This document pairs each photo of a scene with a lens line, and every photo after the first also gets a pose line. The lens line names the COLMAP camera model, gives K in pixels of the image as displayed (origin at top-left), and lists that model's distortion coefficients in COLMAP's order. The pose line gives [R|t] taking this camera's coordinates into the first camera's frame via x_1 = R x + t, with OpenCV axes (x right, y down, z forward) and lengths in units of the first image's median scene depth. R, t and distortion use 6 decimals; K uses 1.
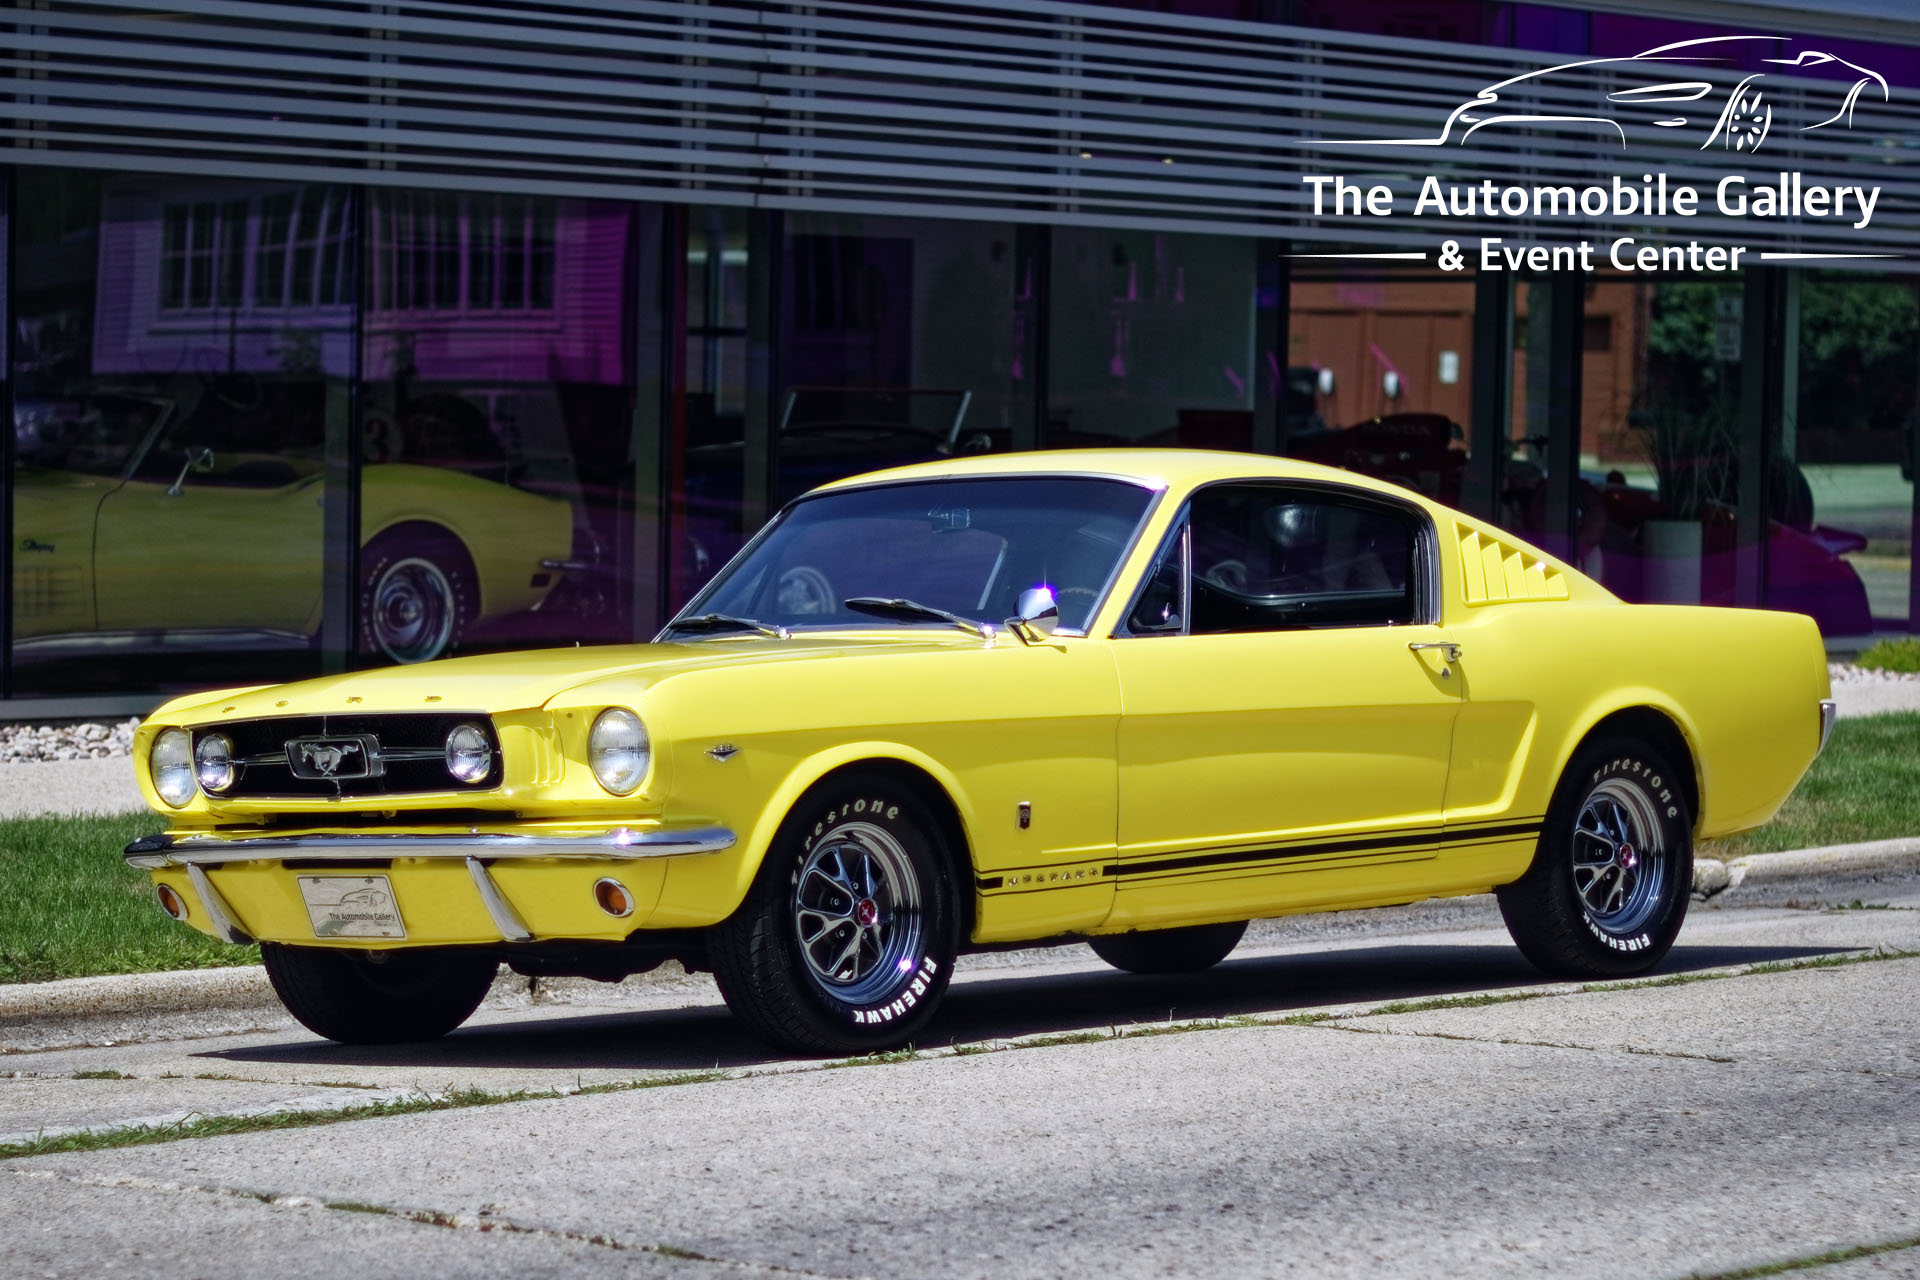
lens RADIAL K [[4513.0, 0, 960.0], [0, 4513.0, 640.0], [0, 0, 1]] dist [-0.050398, -0.221483]
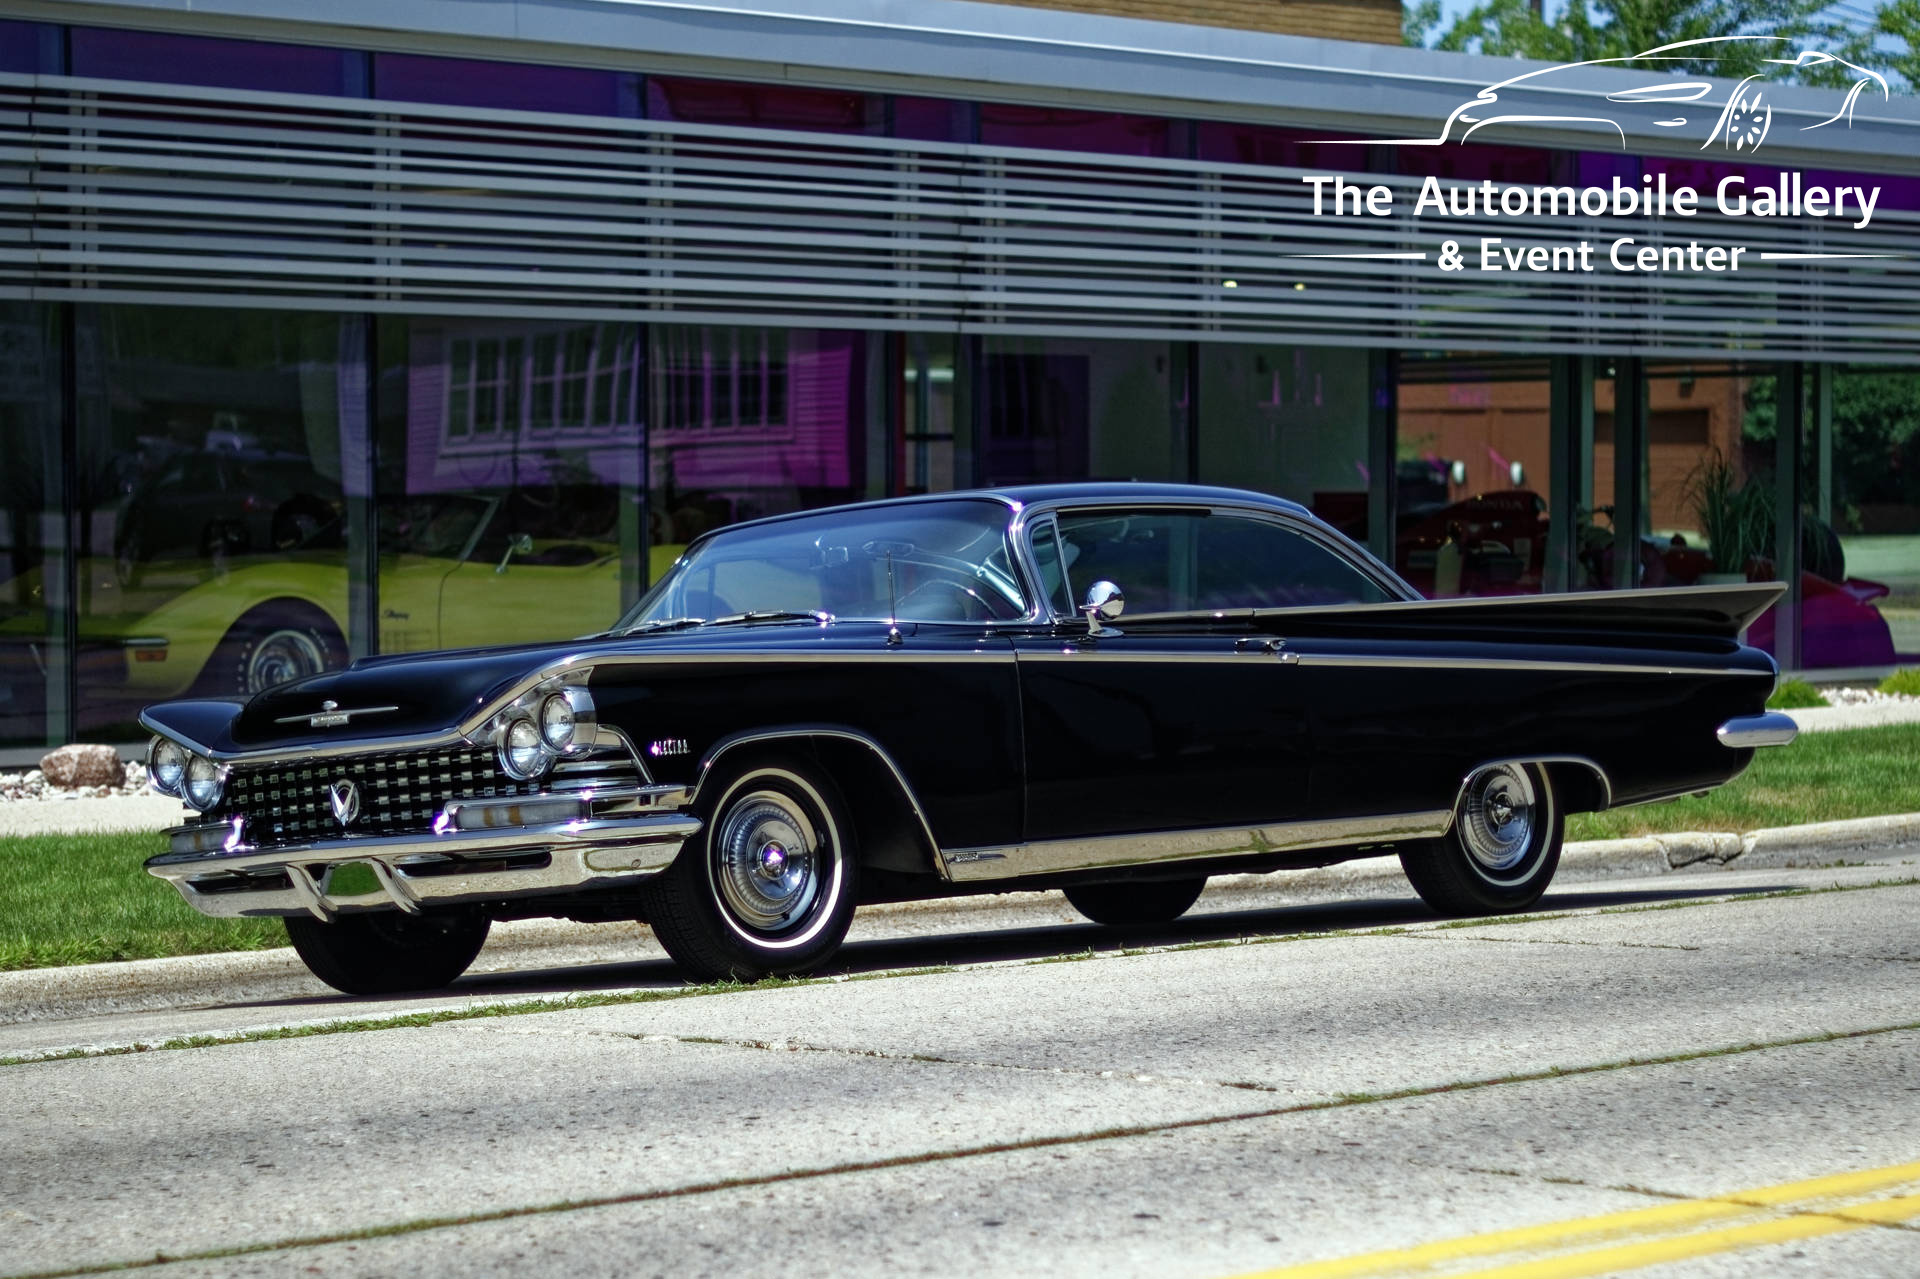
lens RADIAL K [[3988.3, 0, 960.0], [0, 3988.3, 639.5], [0, 0, 1]] dist [-0.033709, -0.528467]
pose [[0.998756, -0.020702, -0.045373, 0.003542], [0.019885, 0.999633, -0.018380, 0.010115], [0.045737, 0.017454, 0.998801, -0.112193]]
